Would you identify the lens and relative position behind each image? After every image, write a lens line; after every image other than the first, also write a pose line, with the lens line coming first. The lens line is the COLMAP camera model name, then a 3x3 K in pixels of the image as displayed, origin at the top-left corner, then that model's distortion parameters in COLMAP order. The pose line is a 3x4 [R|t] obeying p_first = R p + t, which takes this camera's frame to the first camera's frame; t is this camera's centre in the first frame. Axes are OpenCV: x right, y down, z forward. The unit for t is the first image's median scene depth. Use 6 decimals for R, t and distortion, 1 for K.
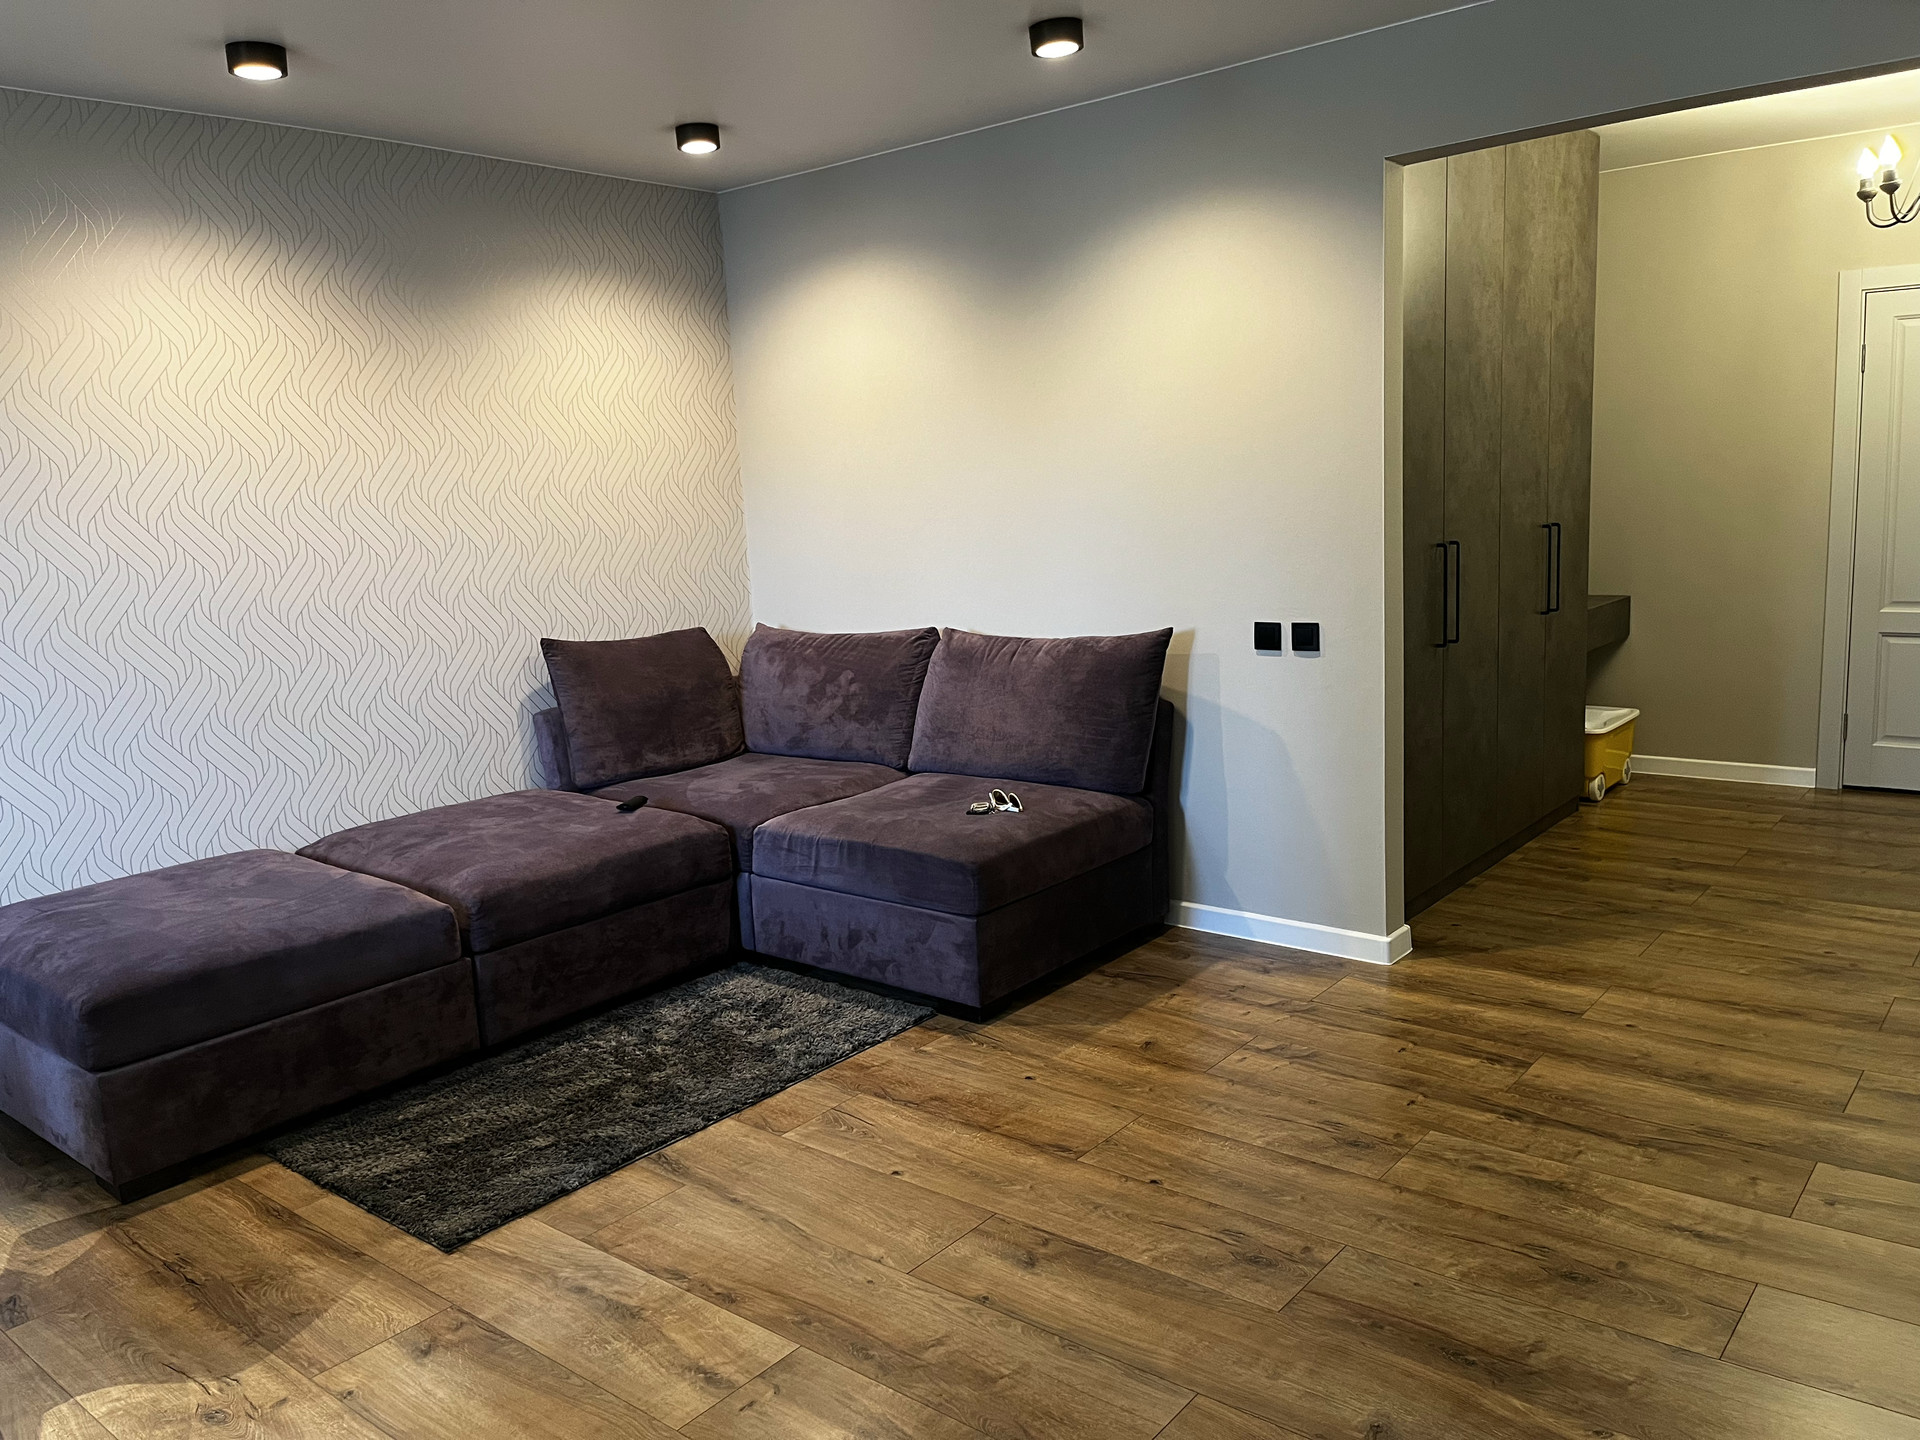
lens RADIAL K [[1440.1, 0, 954.0], [0, 1440.1, 718.1], [0, 0, 1]] dist [0.072348, -0.090693]
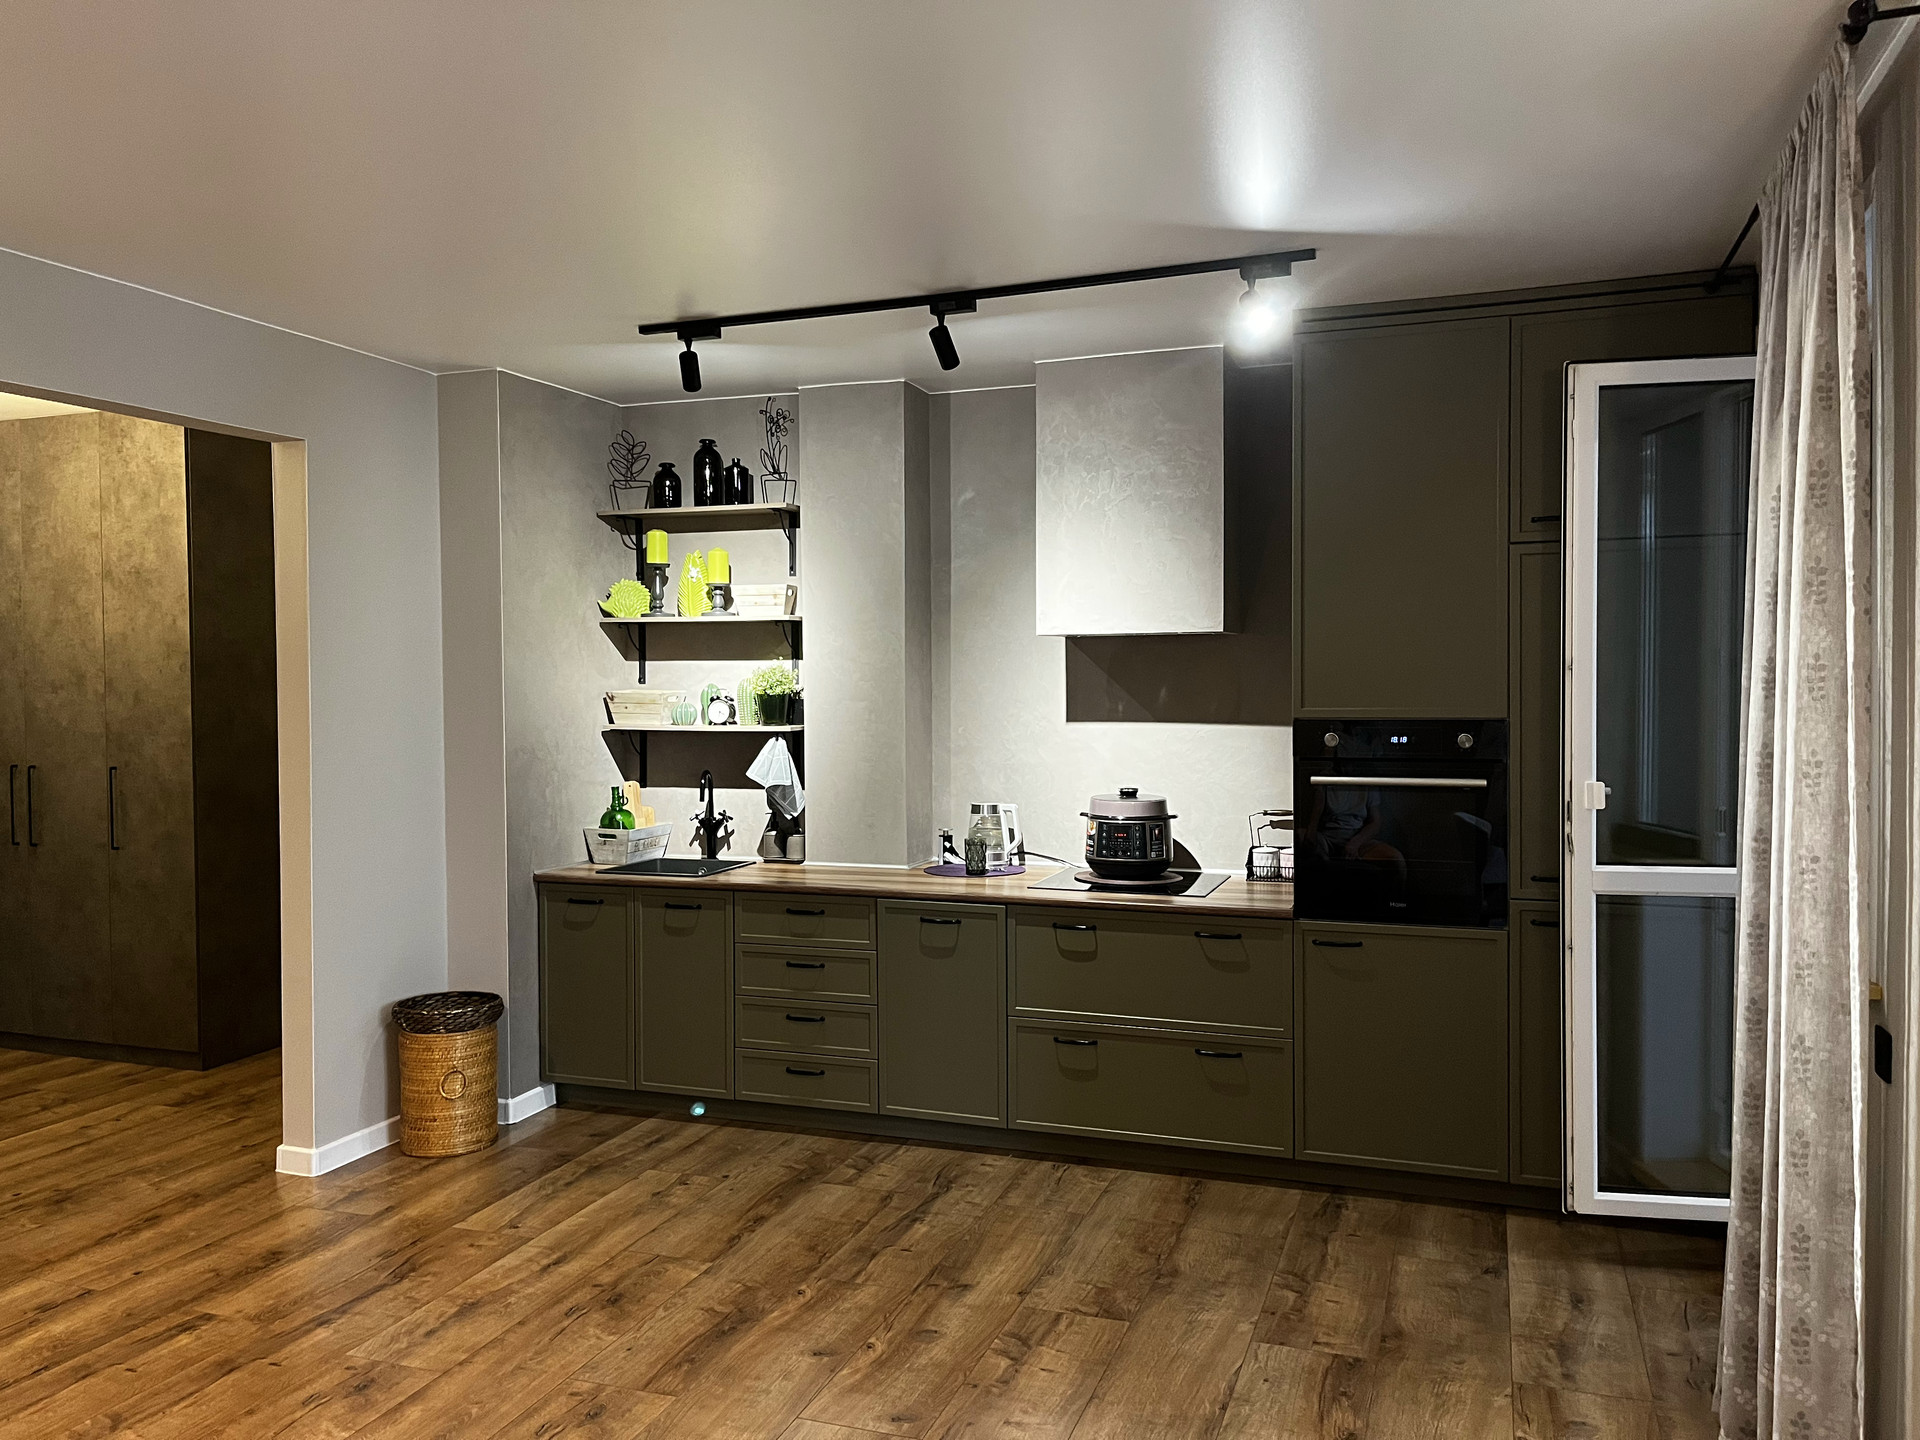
lens RADIAL K [[1423.3, 0, 996.0], [0, 1423.3, 729.4], [0, 0, 1]] dist [0.085423, -0.112830]
pose [[-0.357127, 0.024309, 0.933740, -0.565146], [0.175911, 0.983523, 0.041675, -0.078222], [-0.917342, 0.179139, -0.355519, 0.613501]]
